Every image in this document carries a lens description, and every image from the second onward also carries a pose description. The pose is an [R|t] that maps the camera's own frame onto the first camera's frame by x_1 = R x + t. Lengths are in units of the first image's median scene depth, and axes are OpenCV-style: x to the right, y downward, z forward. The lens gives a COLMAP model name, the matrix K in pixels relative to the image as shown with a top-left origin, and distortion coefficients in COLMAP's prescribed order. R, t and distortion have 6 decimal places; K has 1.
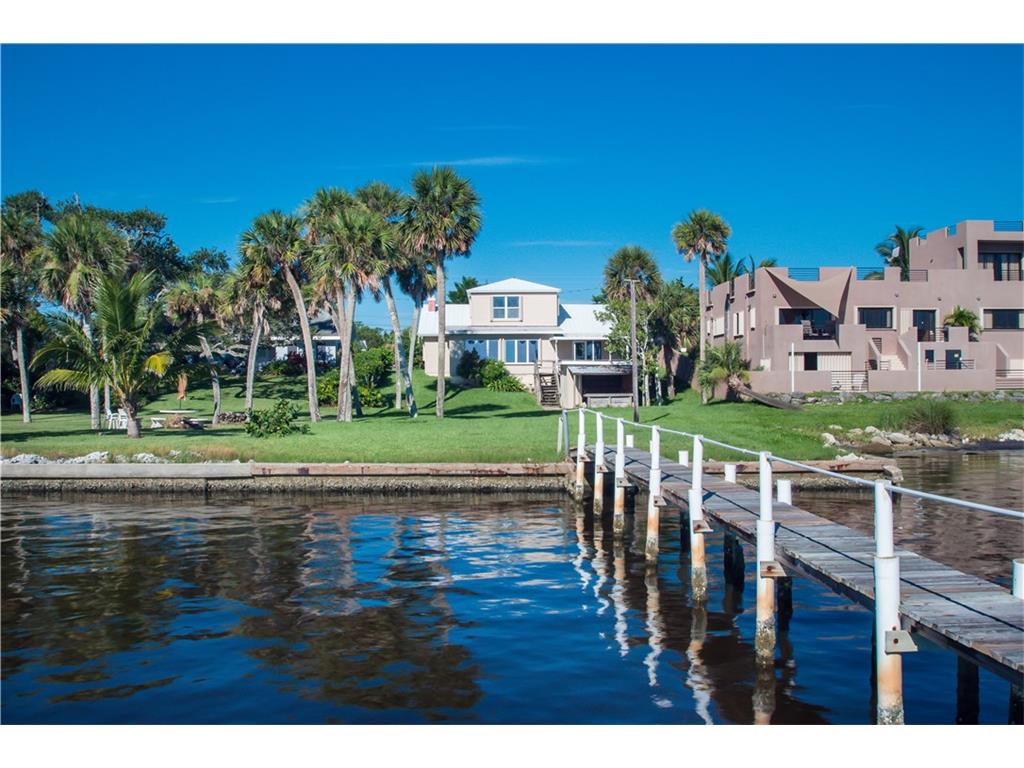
lens RADIAL K [[1094.3, 0, 512.0], [0, 1094.3, 384.0], [0, 0, 1]] dist [-0.082281, 0.007838]
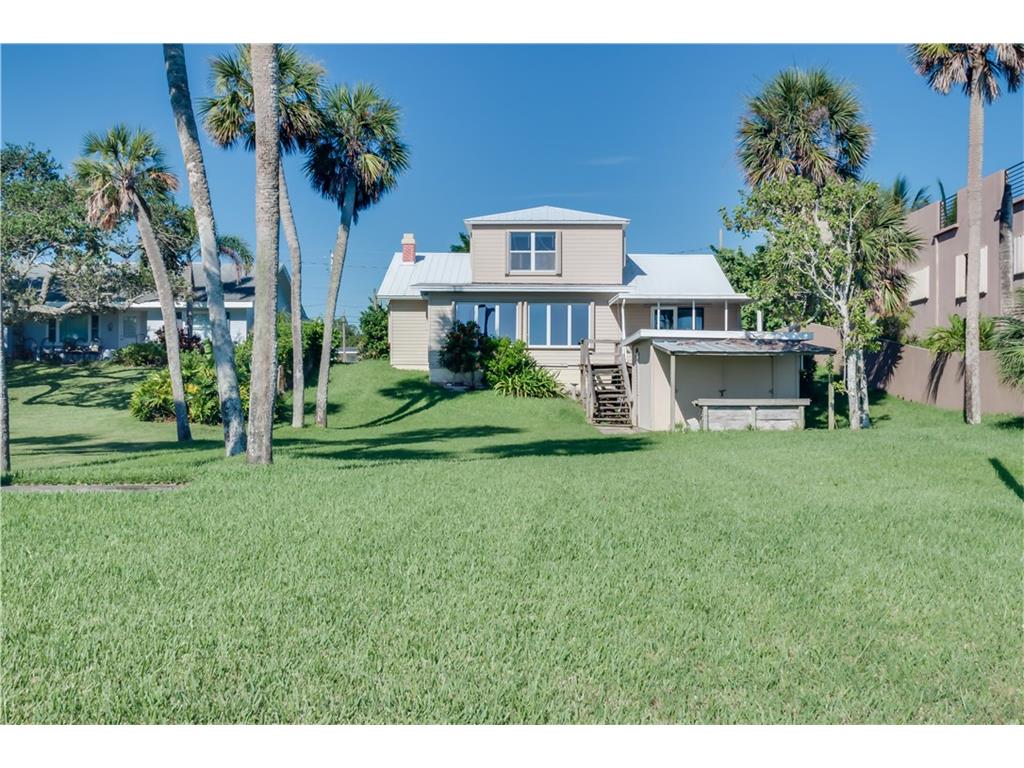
lens RADIAL K [[1100.2, 0, 512.0], [0, 1100.2, 384.0], [0, 0, 1]] dist [-0.002974, -0.001325]
pose [[0.999059, 0.010891, -0.041986, 0.010923], [-0.011493, 0.999834, -0.014113, 0.009861], [0.041825, 0.014582, 0.999019, 0.546252]]
